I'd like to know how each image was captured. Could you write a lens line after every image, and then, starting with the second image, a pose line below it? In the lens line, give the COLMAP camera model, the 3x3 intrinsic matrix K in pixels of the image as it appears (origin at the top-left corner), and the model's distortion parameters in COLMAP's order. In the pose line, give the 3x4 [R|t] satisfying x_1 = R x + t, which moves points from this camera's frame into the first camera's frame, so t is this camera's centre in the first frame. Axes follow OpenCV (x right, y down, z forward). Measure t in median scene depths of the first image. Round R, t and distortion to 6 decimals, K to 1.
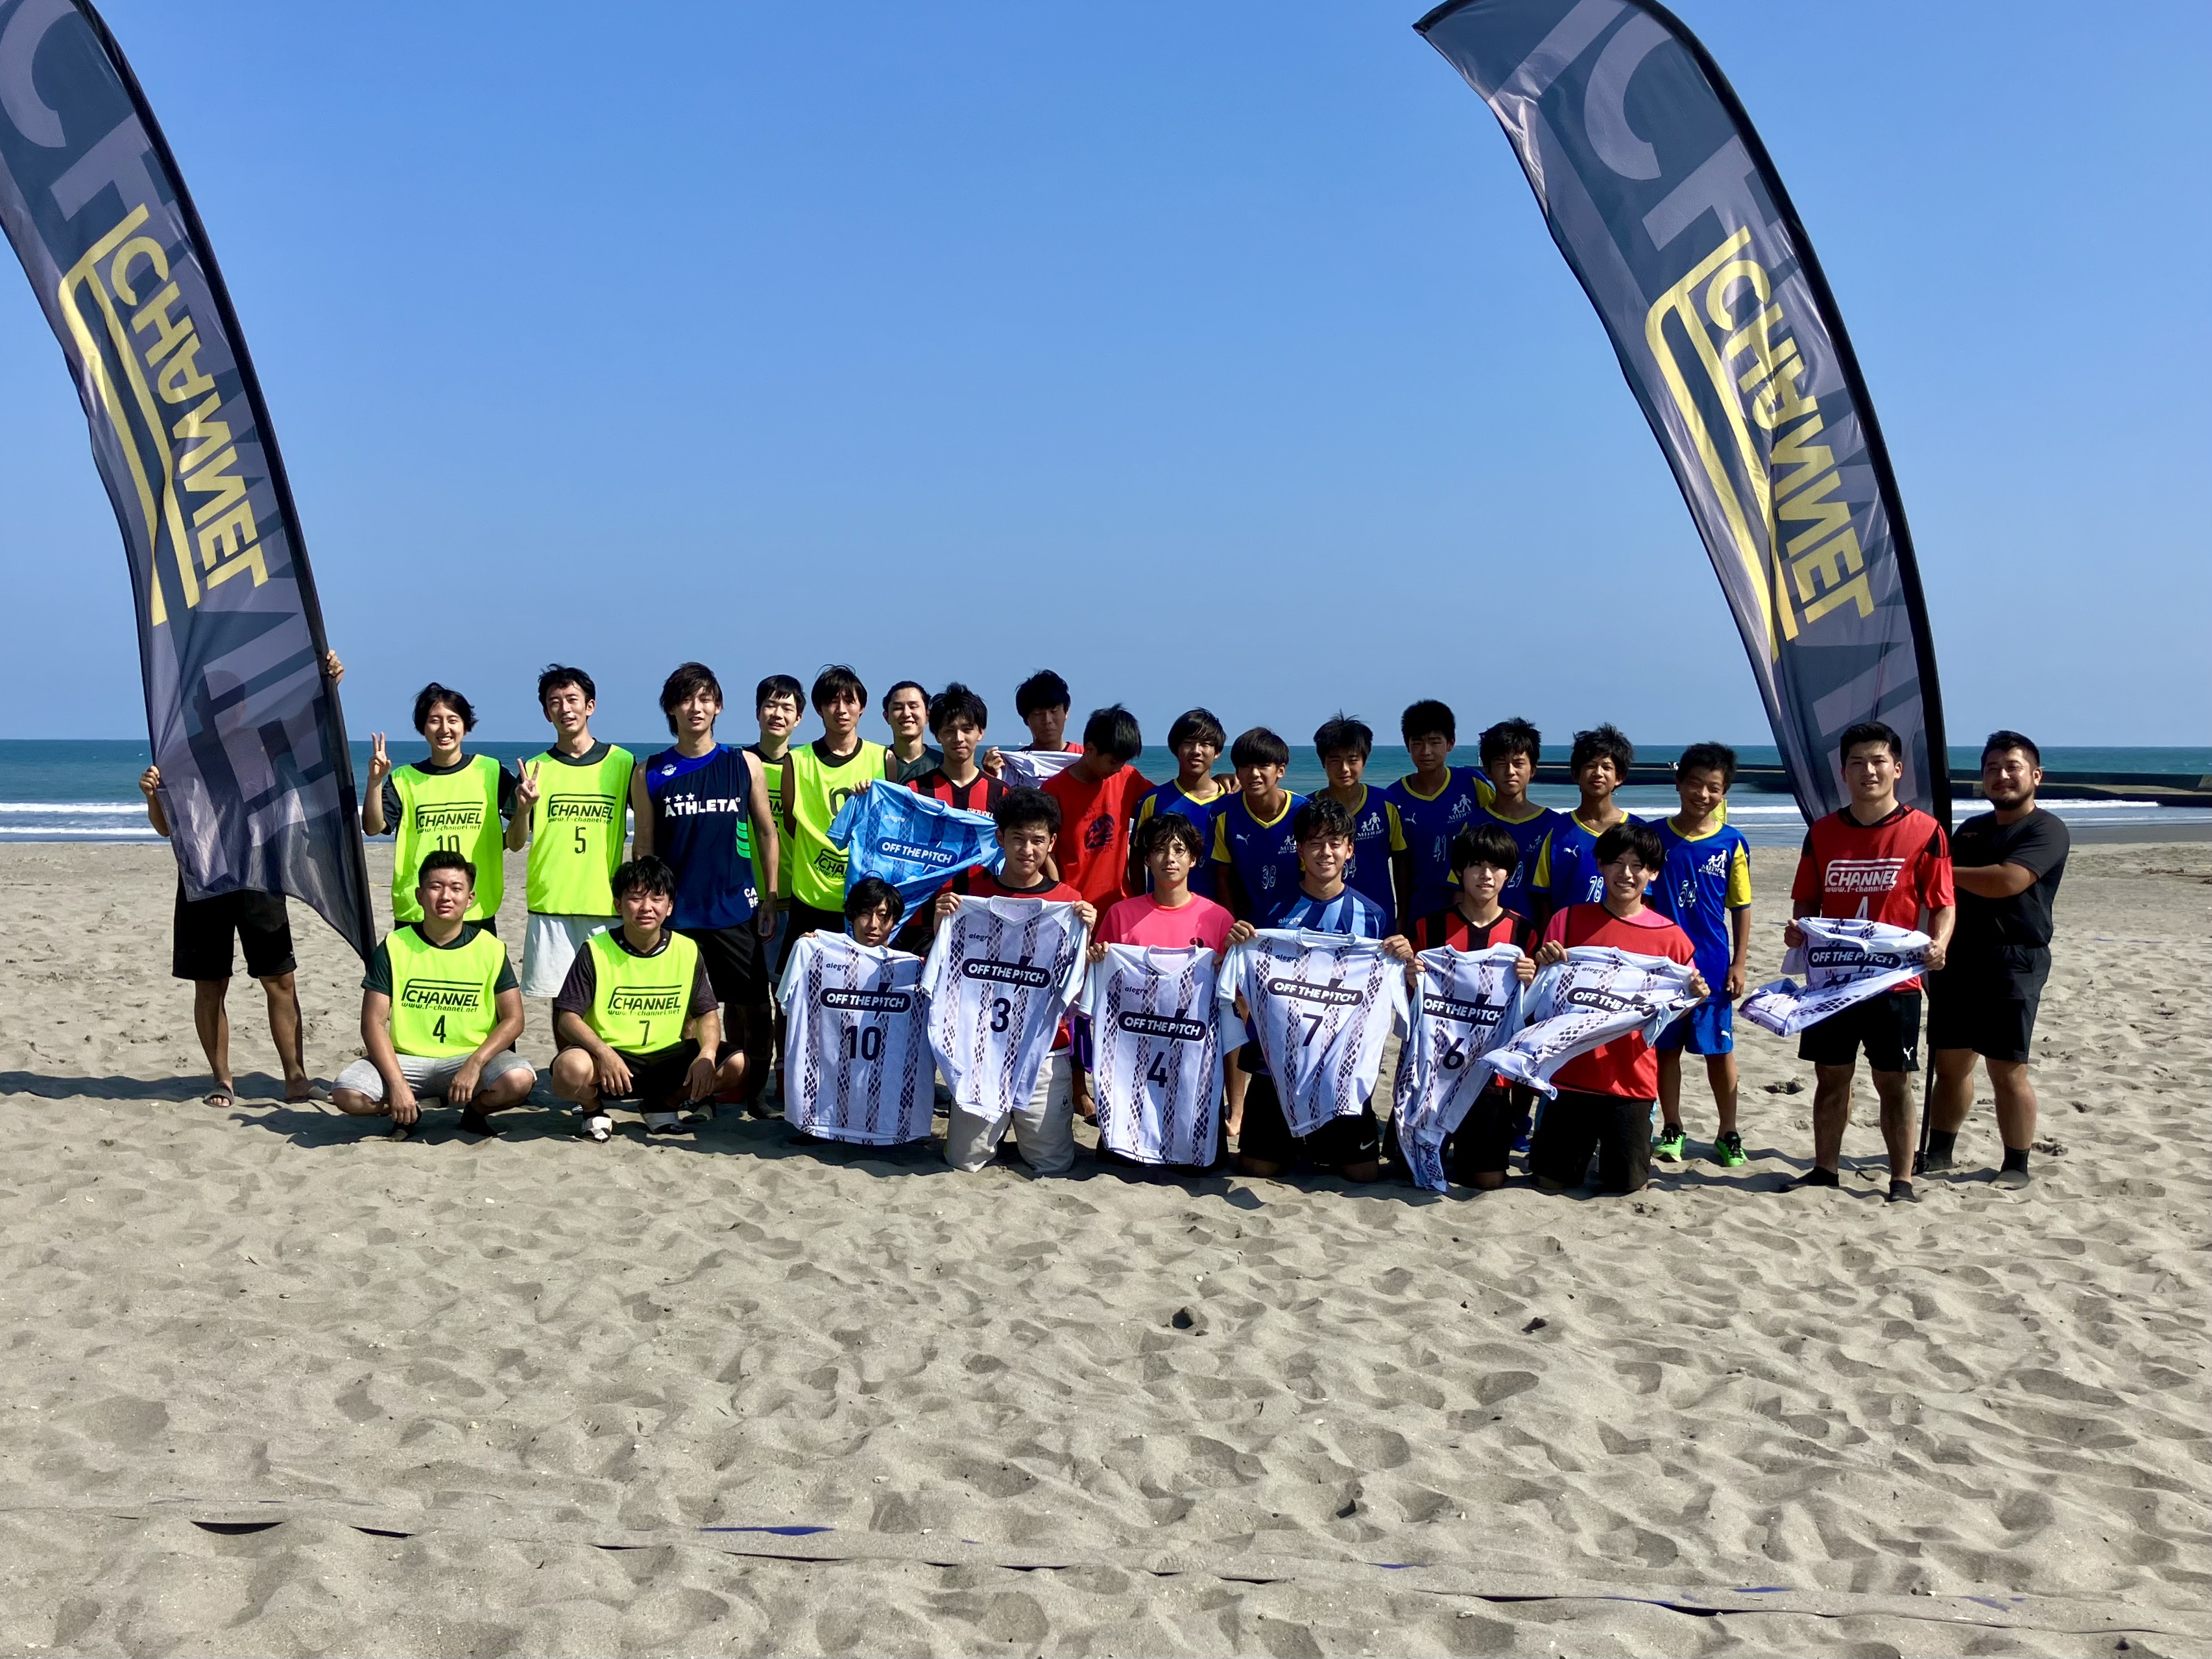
lens RADIAL K [[1791.4, 0, 1097.0], [0, 1791.4, 821.3], [0, 0, 1]] dist [-0.001157, 0.006162]
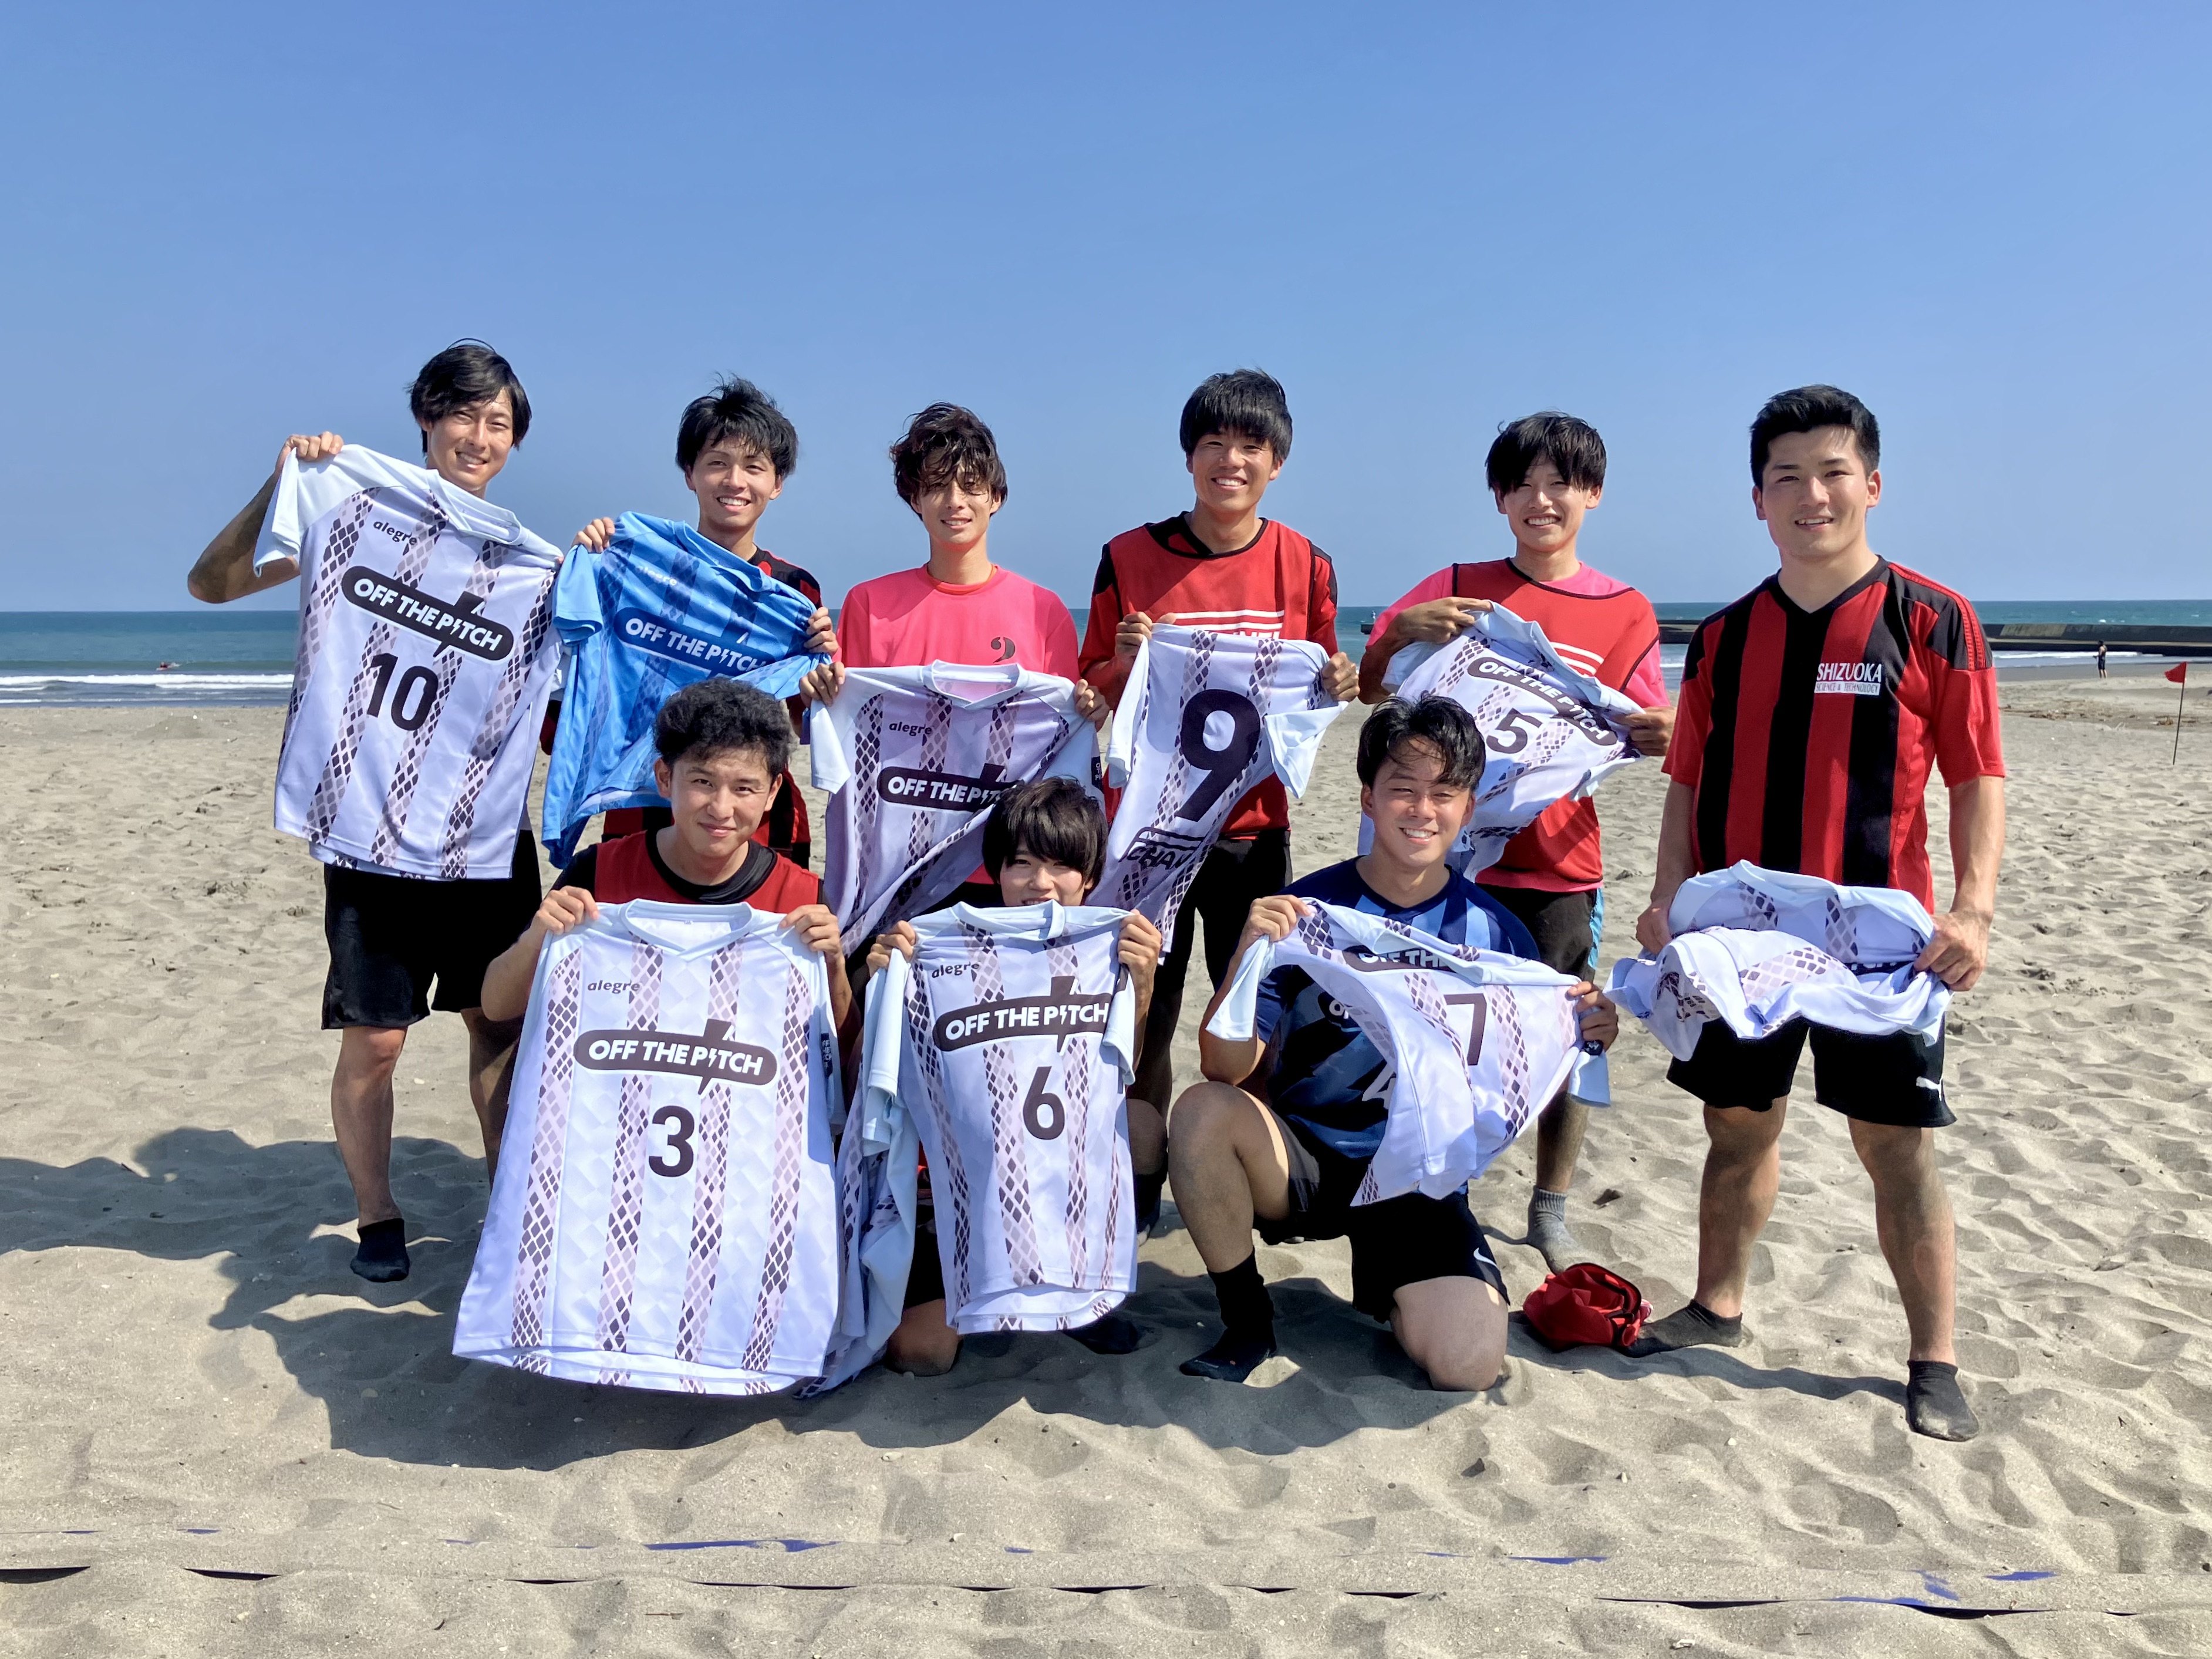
lens RADIAL K [[1791.2, 0, 1119.4], [0, 1791.2, 832.7], [0, 0, 1]] dist [-0.001157, 0.006162]
pose [[0.999269, -0.018486, 0.033463, -0.041126], [0.015234, 0.995365, 0.094956, 0.021458], [-0.035064, -0.094376, 0.994919, 0.235282]]
